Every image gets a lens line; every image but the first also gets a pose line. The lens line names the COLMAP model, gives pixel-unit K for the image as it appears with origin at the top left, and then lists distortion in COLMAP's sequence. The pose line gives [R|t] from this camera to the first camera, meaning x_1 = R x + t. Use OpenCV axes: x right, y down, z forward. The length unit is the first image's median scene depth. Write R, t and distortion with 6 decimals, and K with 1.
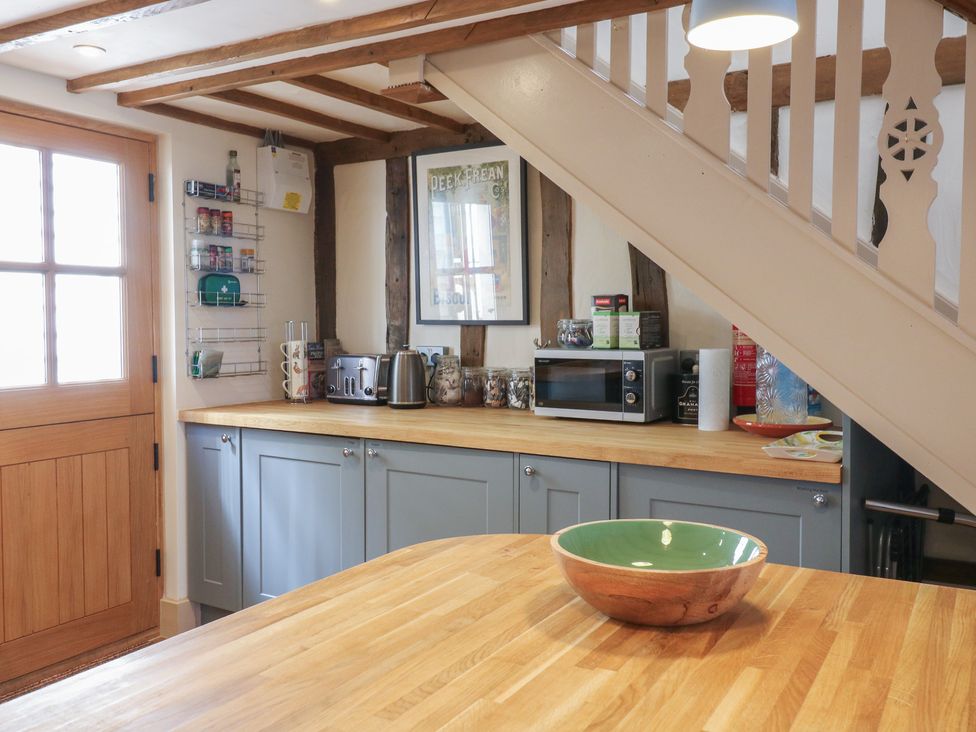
lens RADIAL K [[905.1, 0, 489.2], [0, 905.1, 367.6], [0, 0, 1]] dist [0.002537, 0.004009]
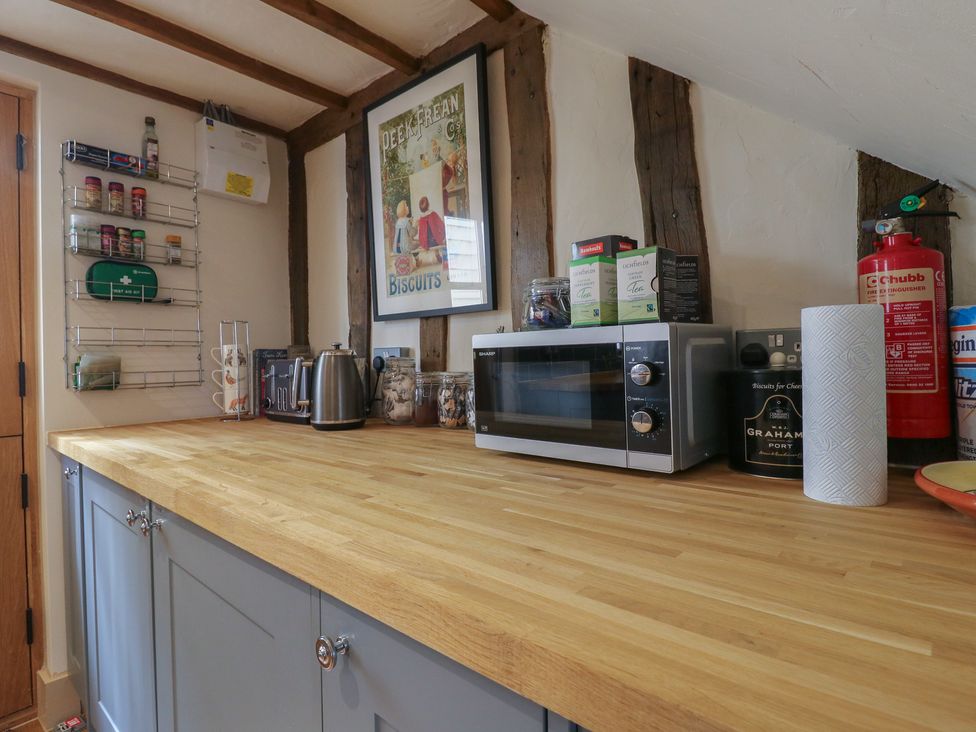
lens RADIAL K [[527.6, 0, 492.4], [0, 527.6, 359.5], [0, 0, 1]] dist [-0.007051, -0.003158]
pose [[0.988856, -0.019427, -0.147605, 0.100101], [0.012122, 0.998664, -0.050230, 0.011660], [0.148384, 0.047880, 0.987770, 0.594494]]
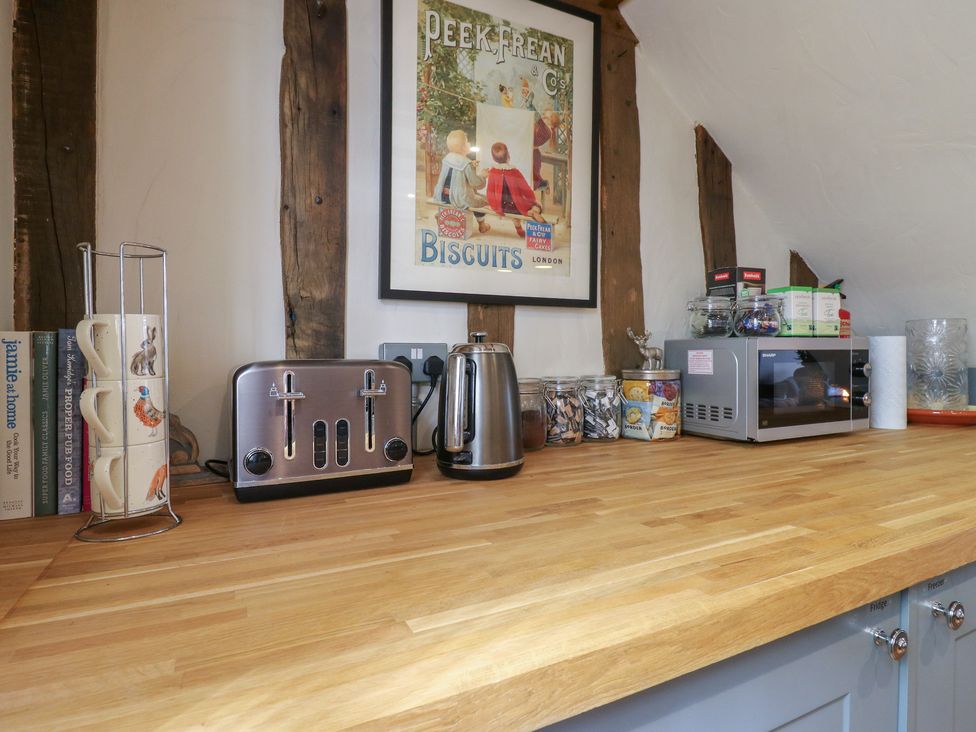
lens RADIAL K [[527.6, 0, 490.0], [0, 527.6, 359.2], [0, 0, 1]] dist [-0.007051, -0.003158]
pose [[0.509417, -0.007747, 0.860485, -0.317153], [0.052780, 0.998358, -0.022258, -0.005873], [-0.858900, 0.056755, 0.508990, 0.868420]]
